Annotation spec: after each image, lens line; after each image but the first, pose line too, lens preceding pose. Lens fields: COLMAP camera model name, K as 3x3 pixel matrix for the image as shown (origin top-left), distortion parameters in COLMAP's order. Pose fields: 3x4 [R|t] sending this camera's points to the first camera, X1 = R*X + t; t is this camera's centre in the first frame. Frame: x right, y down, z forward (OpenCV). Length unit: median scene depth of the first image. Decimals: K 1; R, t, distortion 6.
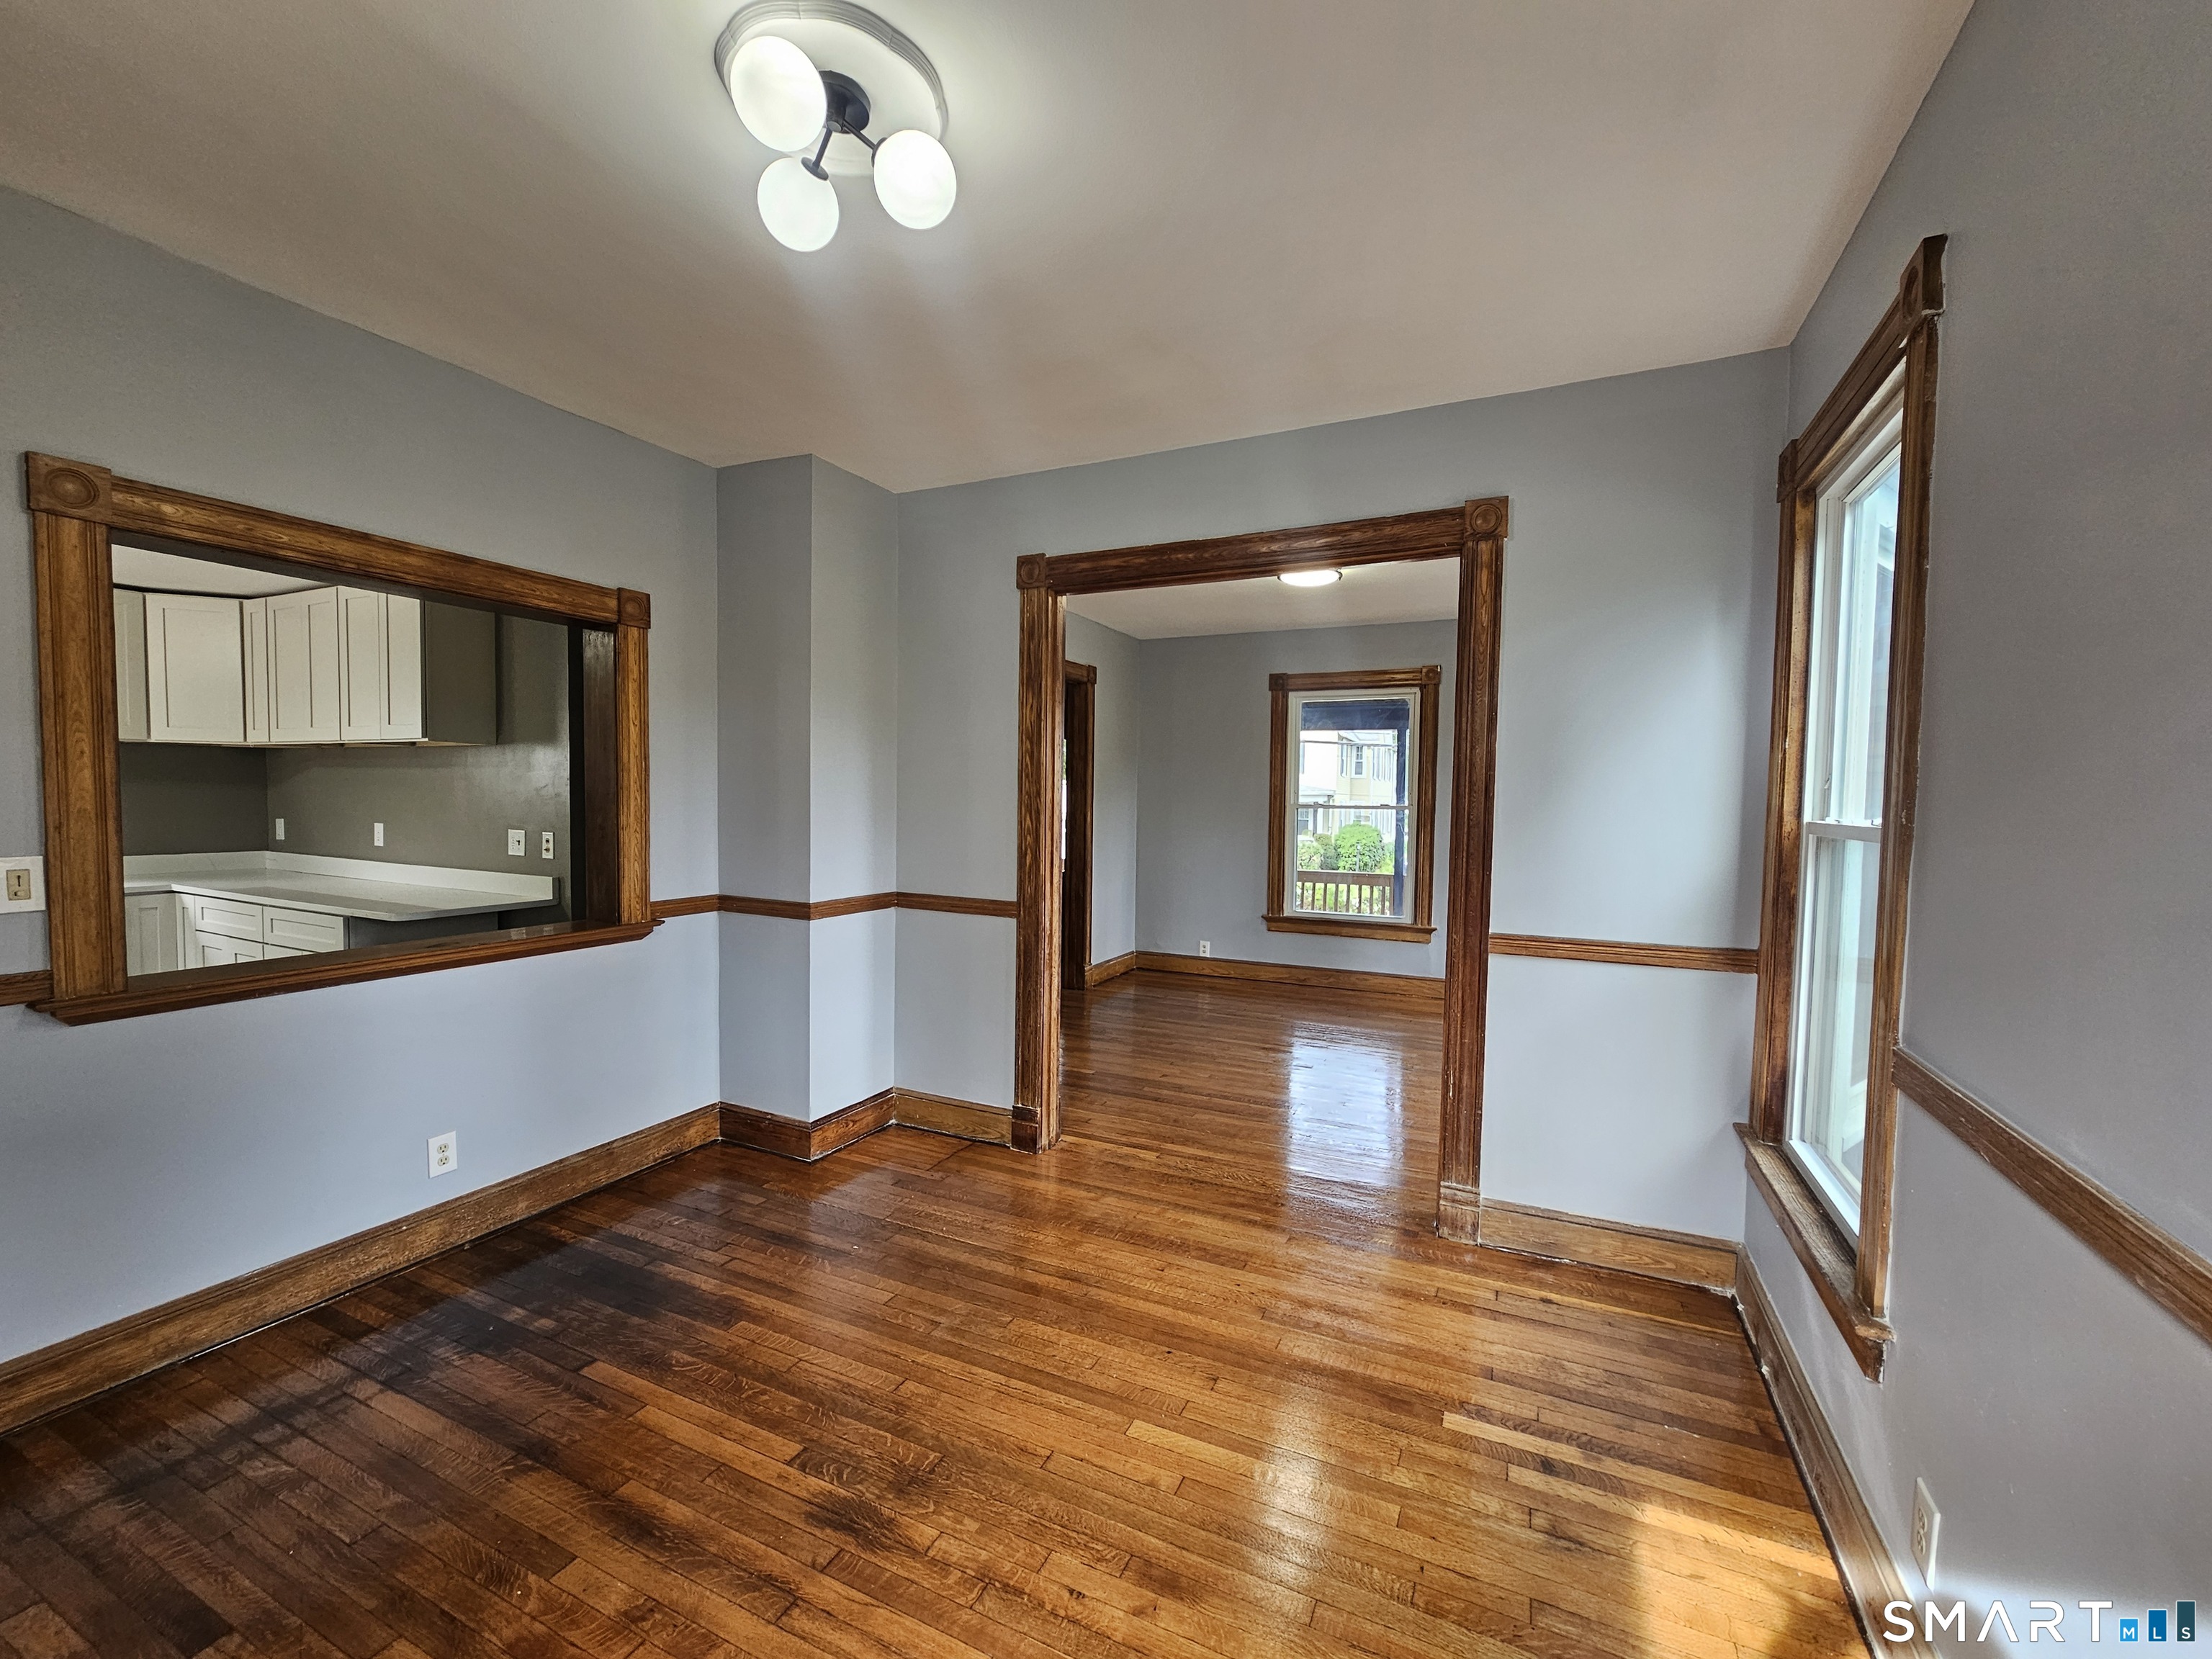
lens RADIAL K [[905.0, 0, 1111.8], [0, 905.0, 838.4], [0, 0, 1]] dist [0.003481, -0.000821]
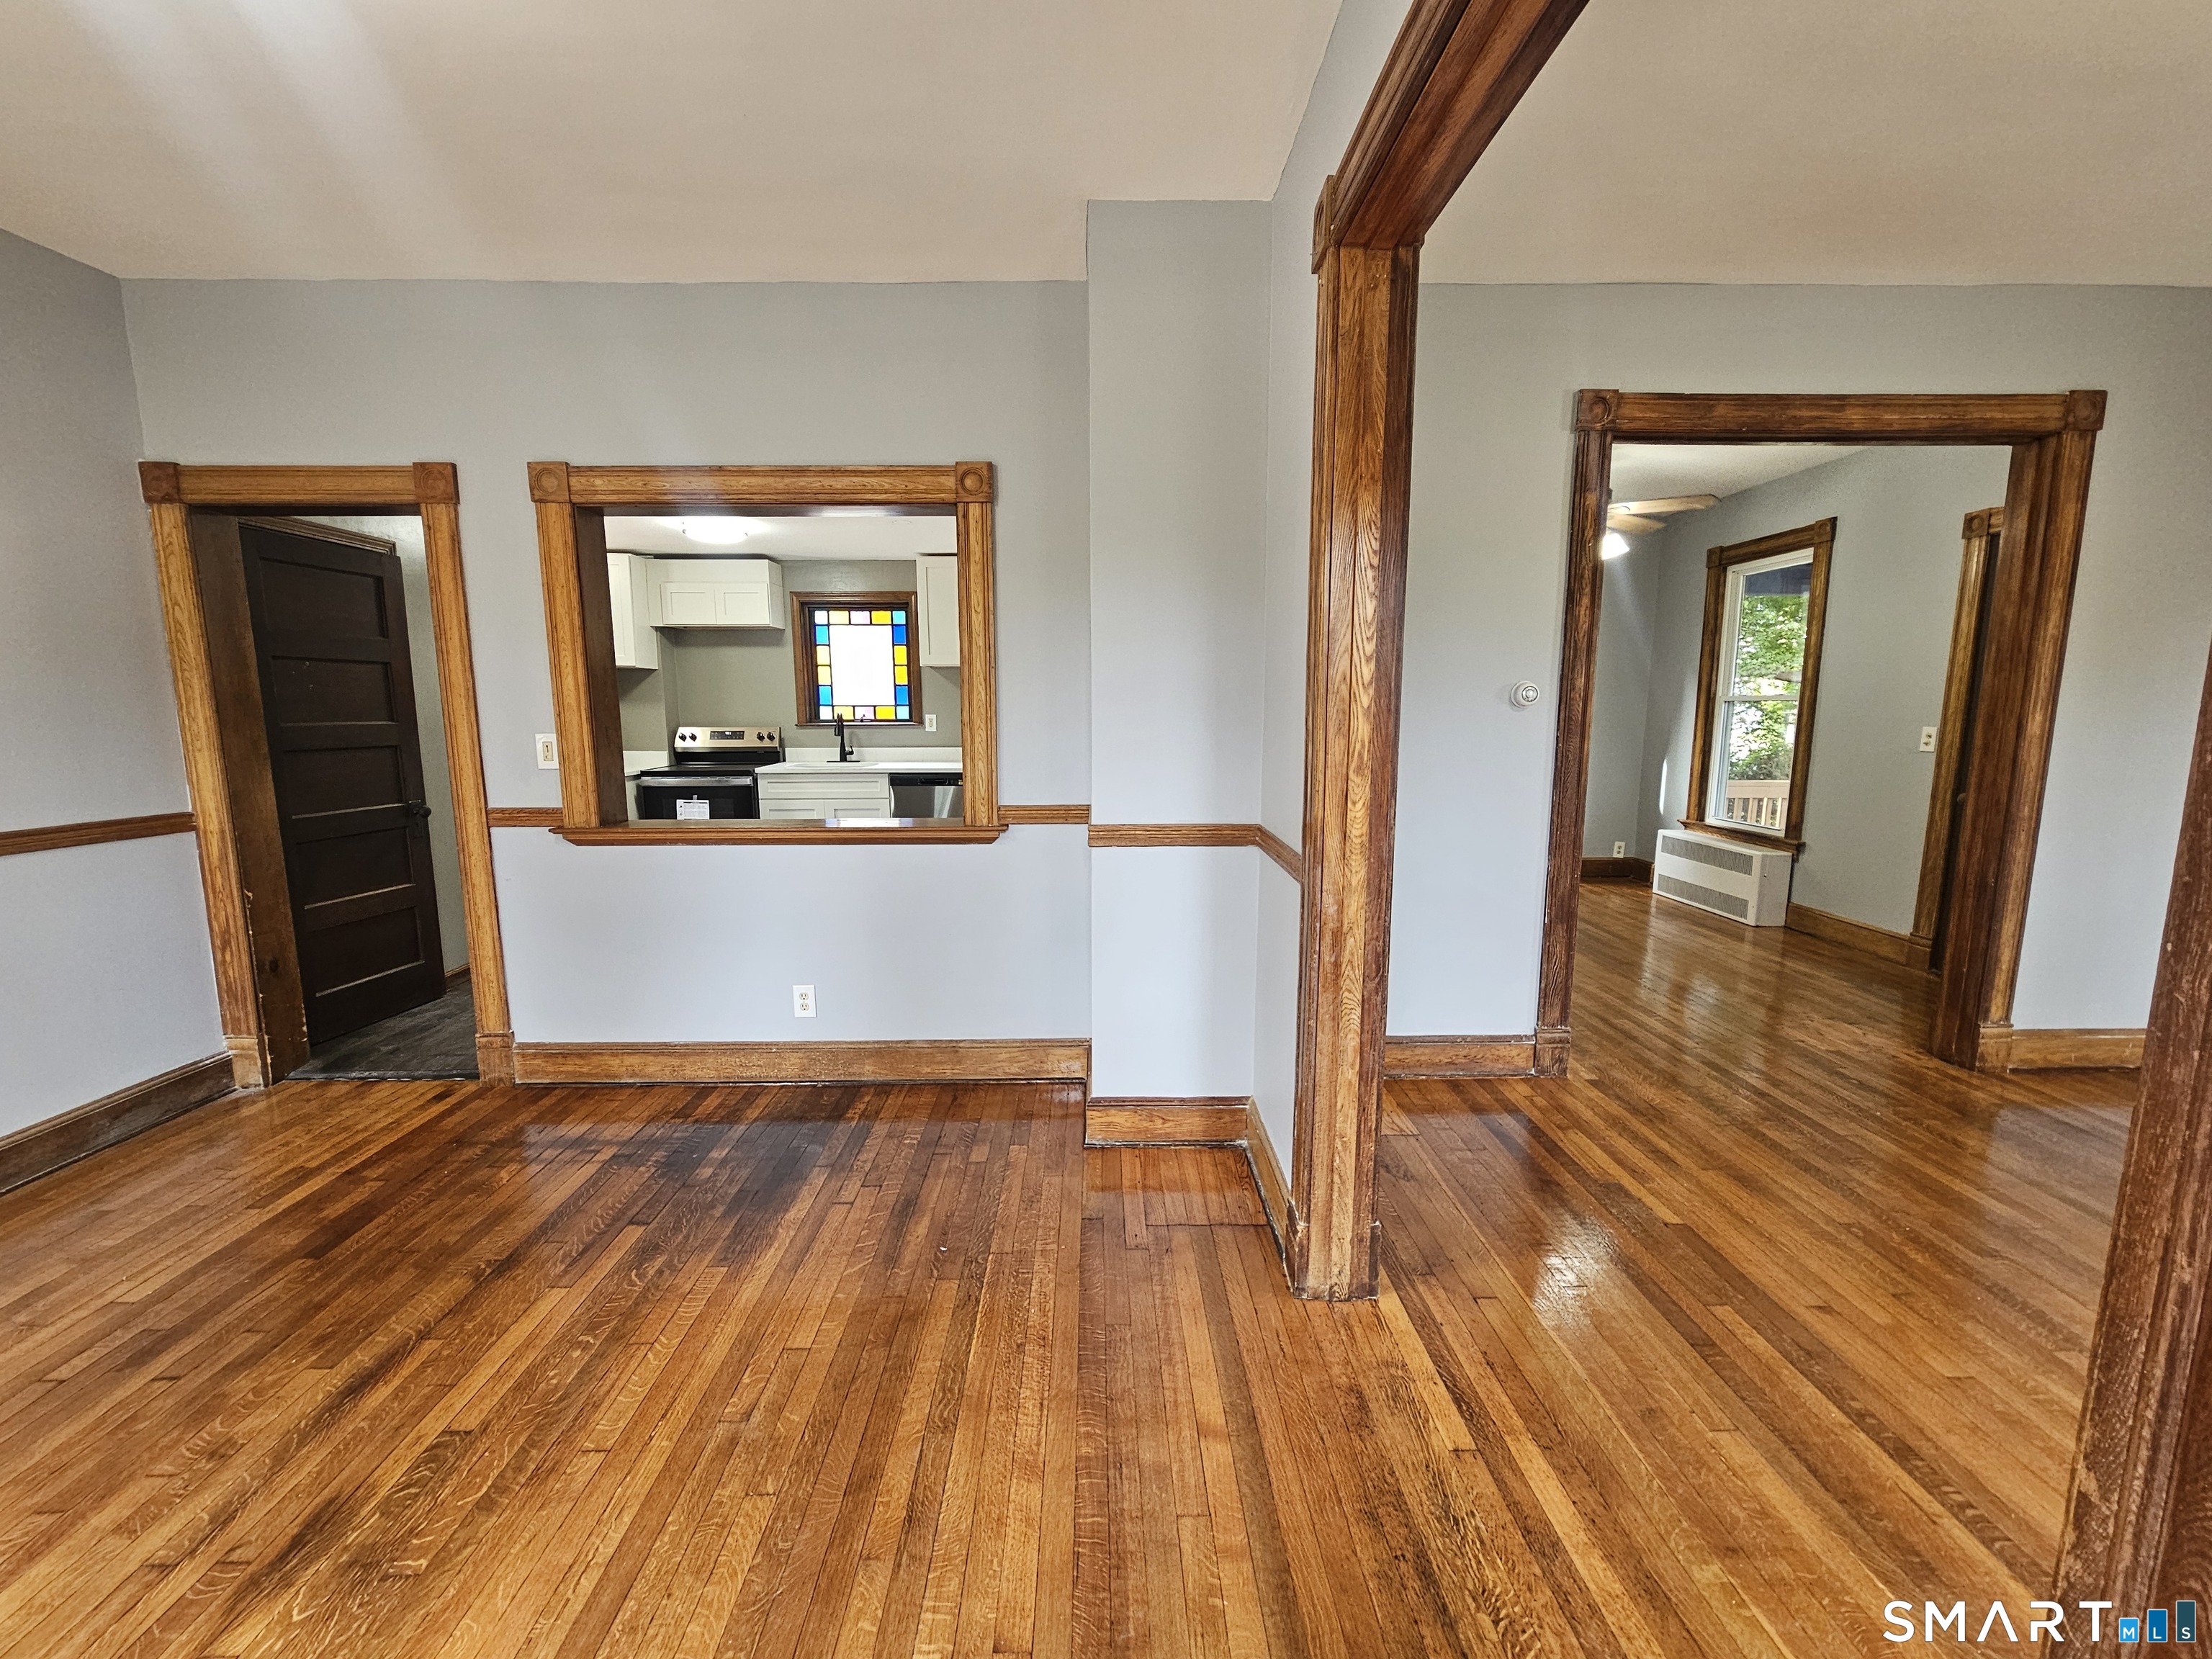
lens RADIAL K [[905.0, 0, 1110.4], [0, 905.0, 840.8], [0, 0, 1]] dist [0.003481, -0.000821]
pose [[0.441068, 0.120427, -0.889357, 0.479547], [-0.032495, 0.992449, 0.118271, -0.009705], [0.896885, -0.023266, 0.441651, 0.887151]]
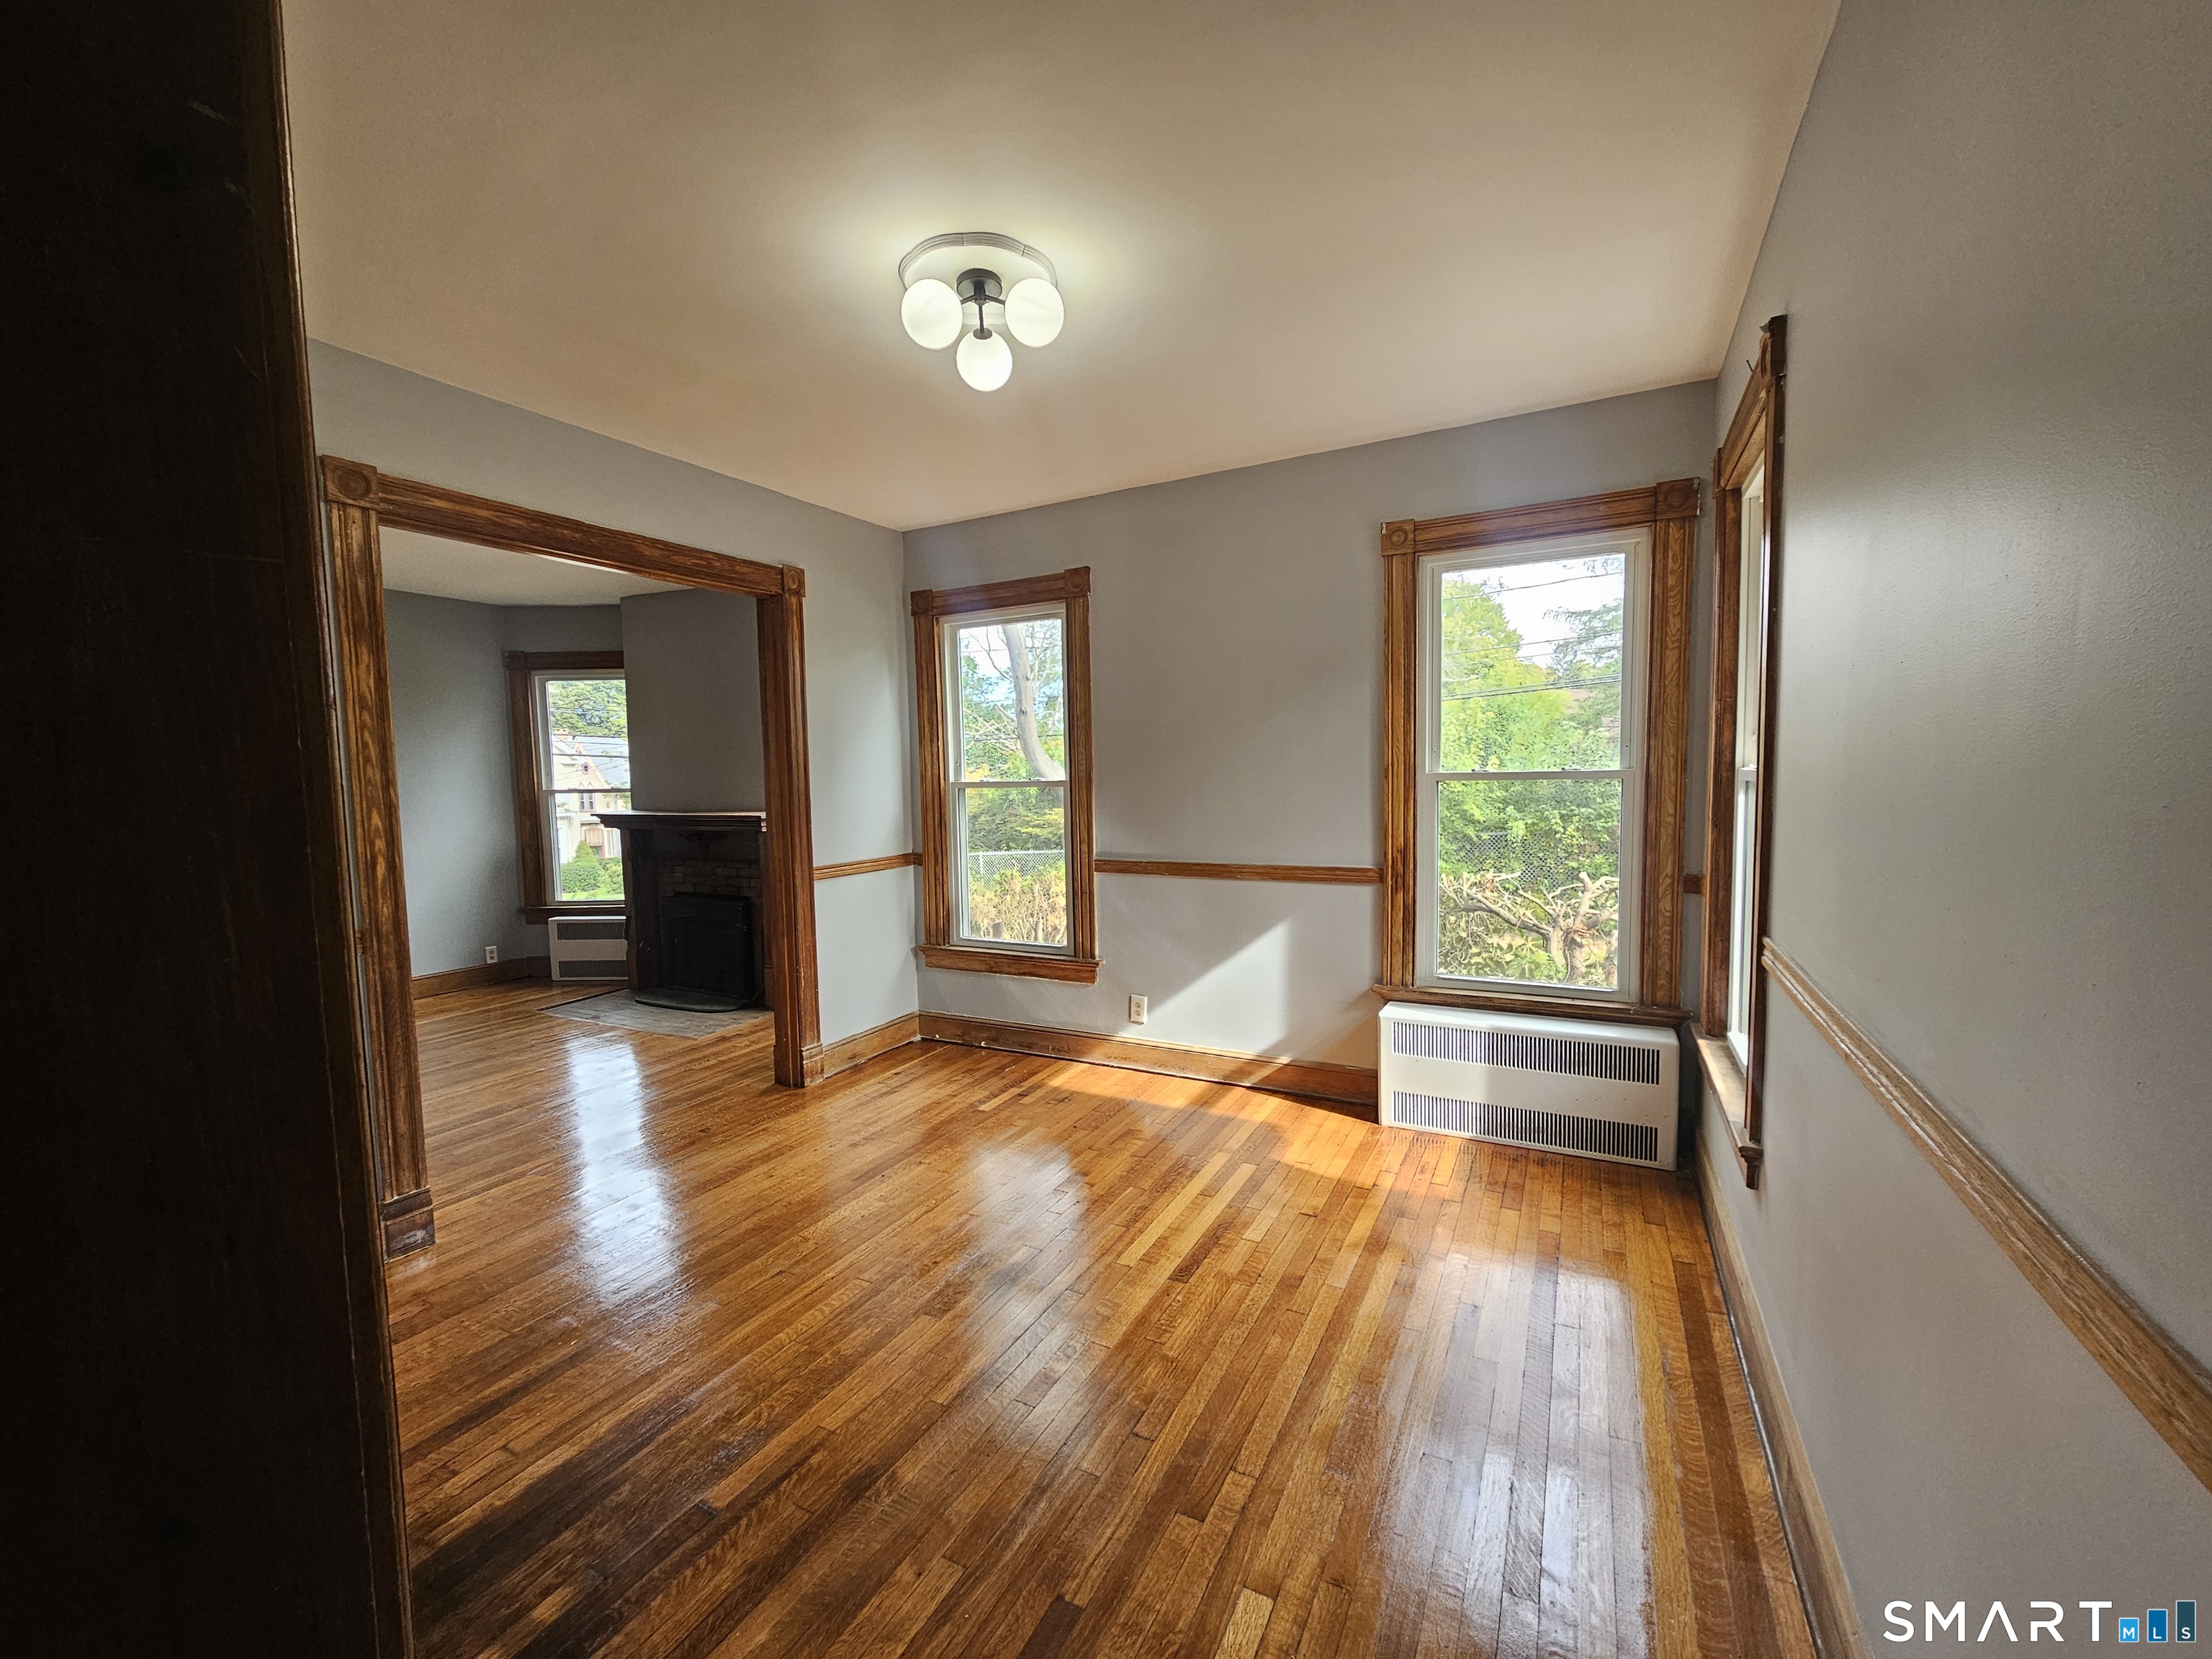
lens RADIAL K [[905.0, 0, 1110.4], [0, 905.0, 831.8], [0, 0, 1]] dist [0.003481, -0.000821]
pose [[0.044512, -0.081872, 0.995648, -1.114613], [0.069311, 0.994488, 0.078678, -0.036724], [-0.996602, 0.065507, 0.049941, 0.487824]]
